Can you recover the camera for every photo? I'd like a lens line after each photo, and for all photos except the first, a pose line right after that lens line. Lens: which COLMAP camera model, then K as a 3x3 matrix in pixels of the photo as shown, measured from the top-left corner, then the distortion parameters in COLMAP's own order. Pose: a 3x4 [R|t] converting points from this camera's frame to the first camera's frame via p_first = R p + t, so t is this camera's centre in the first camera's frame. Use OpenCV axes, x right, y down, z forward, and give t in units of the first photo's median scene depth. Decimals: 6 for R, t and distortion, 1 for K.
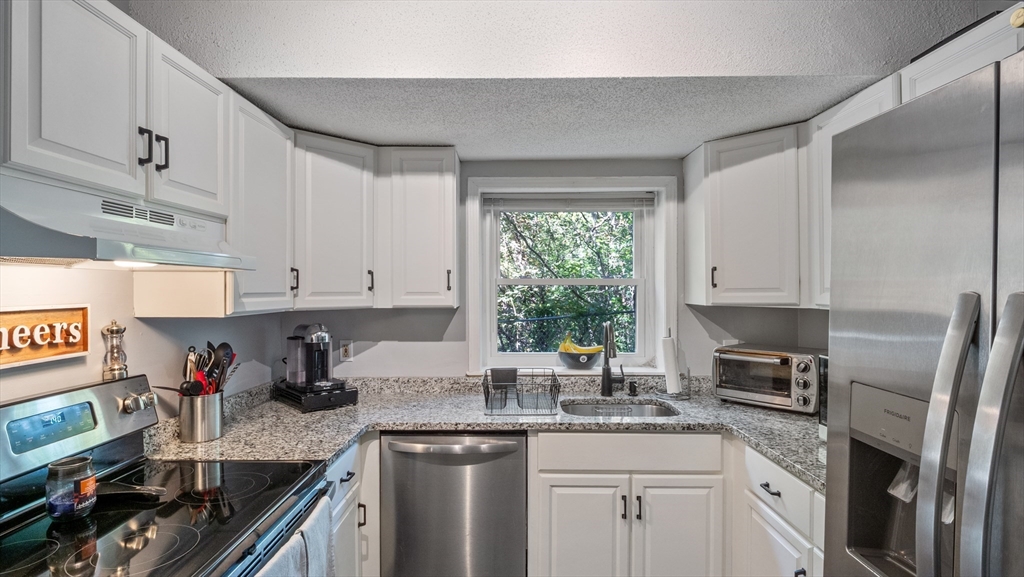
lens RADIAL K [[516.9, 0, 506.1], [0, 516.9, 291.0], [0, 0, 1]] dist [0.001071, -0.014710]
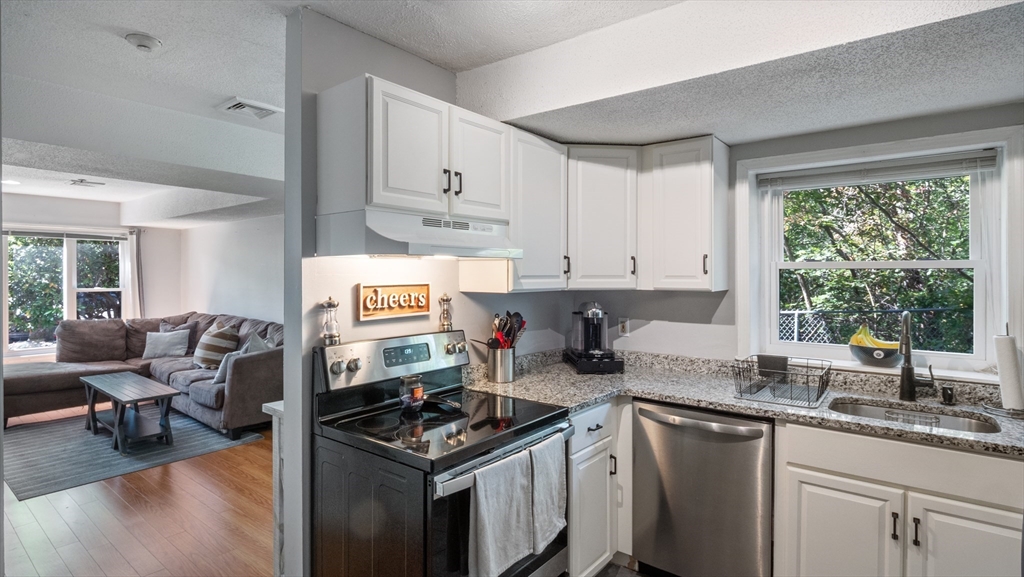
lens RADIAL K [[512.8, 0, 506.1], [0, 512.8, 272.3], [0, 0, 1]] dist [0.001353, -0.013242]
pose [[0.787593, 0.000180, -0.616196, 0.238640], [-0.003846, 0.999982, -0.004625, 0.001390], [0.616184, 0.006013, 0.787579, -0.068202]]
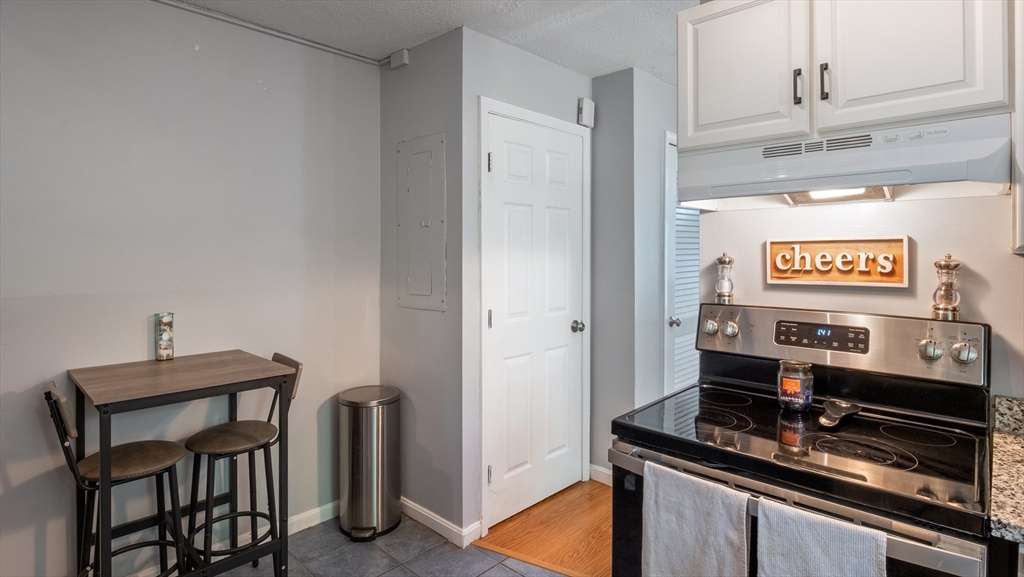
lens RADIAL K [[516.9, 0, 506.1], [0, 516.9, 291.0], [0, 0, 1]] dist [0.001071, -0.014710]
pose [[-0.682546, 0.082960, -0.726119, 0.298121], [0.018338, 0.995168, 0.096461, 0.015795], [0.730613, 0.052524, -0.680769, 0.777198]]
